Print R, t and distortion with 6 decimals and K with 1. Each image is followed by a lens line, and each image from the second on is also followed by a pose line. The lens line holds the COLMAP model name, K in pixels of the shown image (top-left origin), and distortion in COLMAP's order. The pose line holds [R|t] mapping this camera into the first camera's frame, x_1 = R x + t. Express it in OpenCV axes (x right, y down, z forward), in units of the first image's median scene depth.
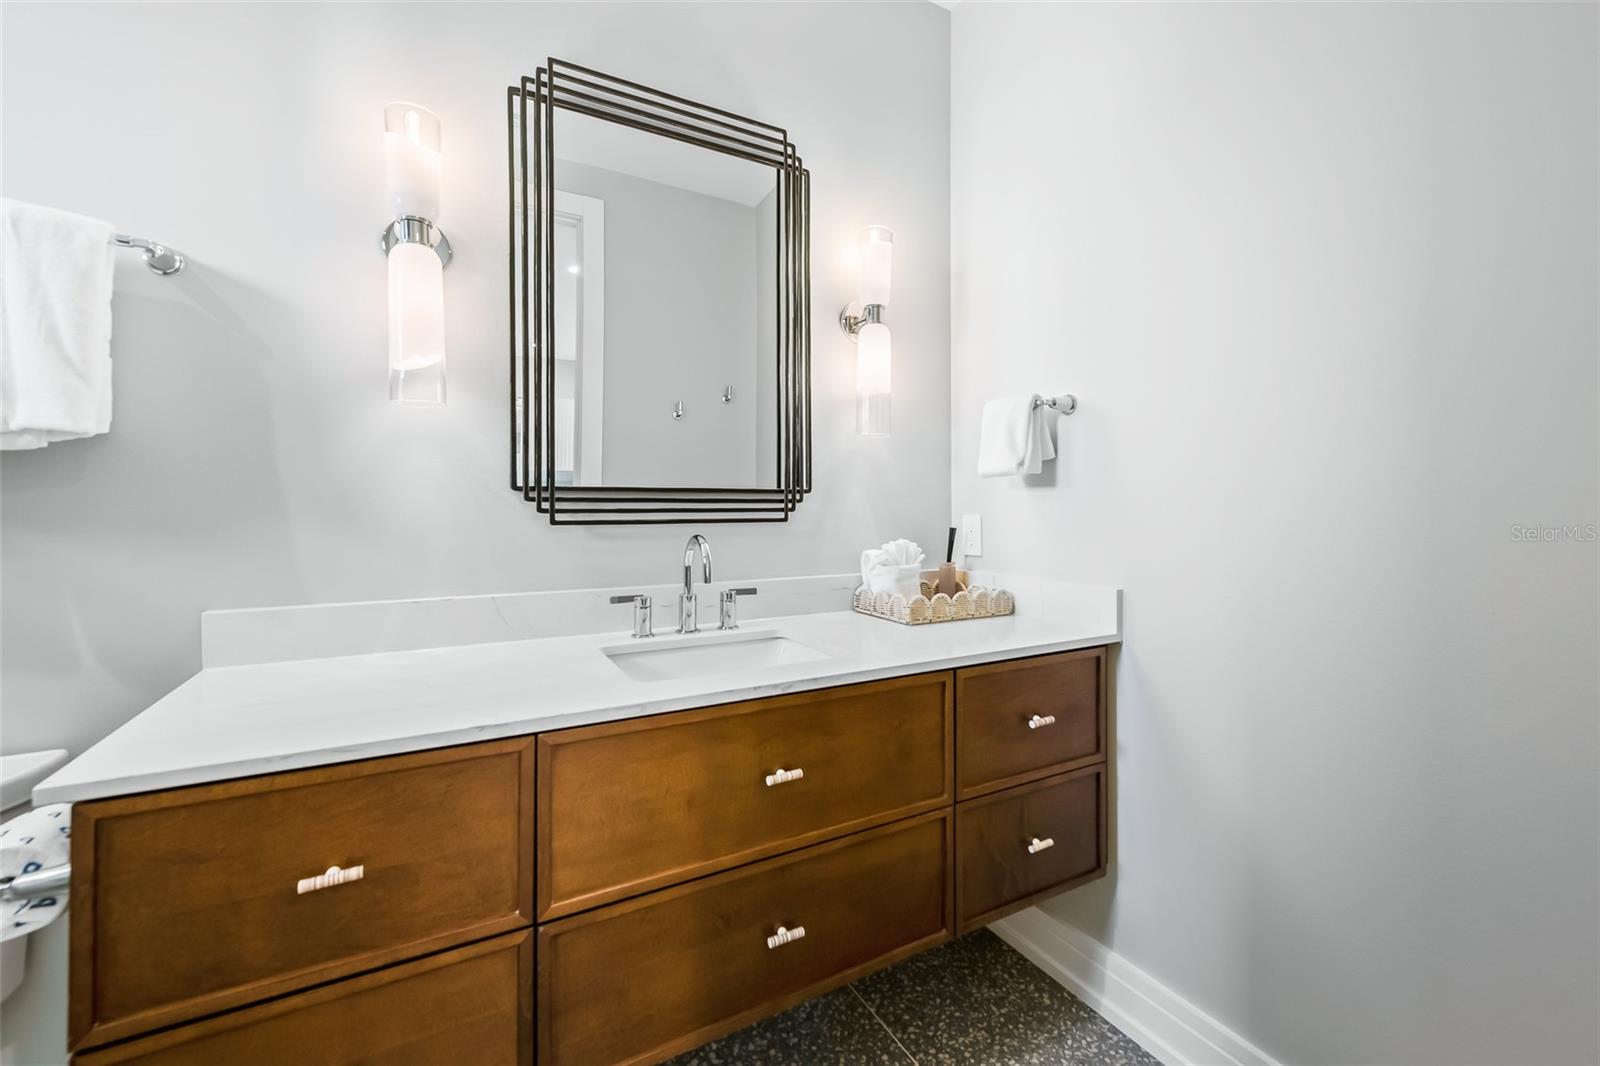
lens RADIAL K [[641.4, 0, 801.7], [0, 641.4, 519.2], [0, 0, 1]] dist [0.004190, 0.000135]
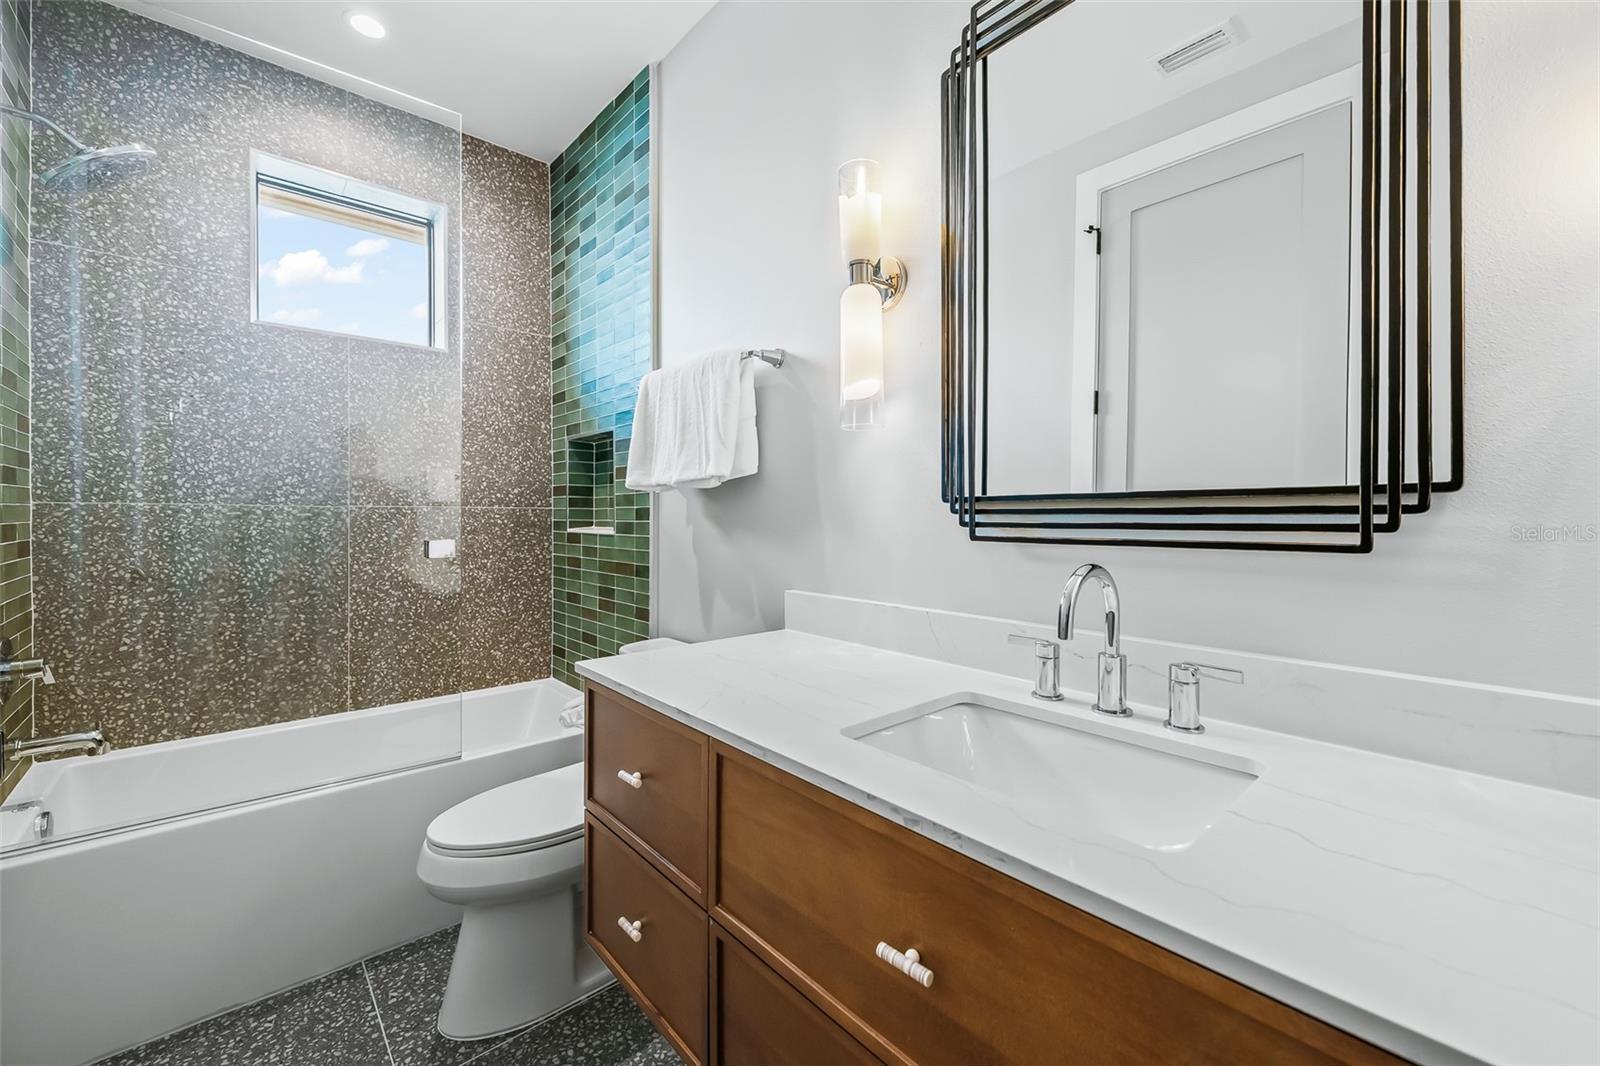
lens RADIAL K [[641.4, 0, 803.1], [0, 641.4, 524.7], [0, 0, 1]] dist [0.004190, 0.000135]
pose [[0.220290, 0.013795, -0.975337, 0.415443], [-0.017556, 0.999794, 0.010176, -0.017503], [0.975276, 0.014881, 0.220487, 0.581964]]
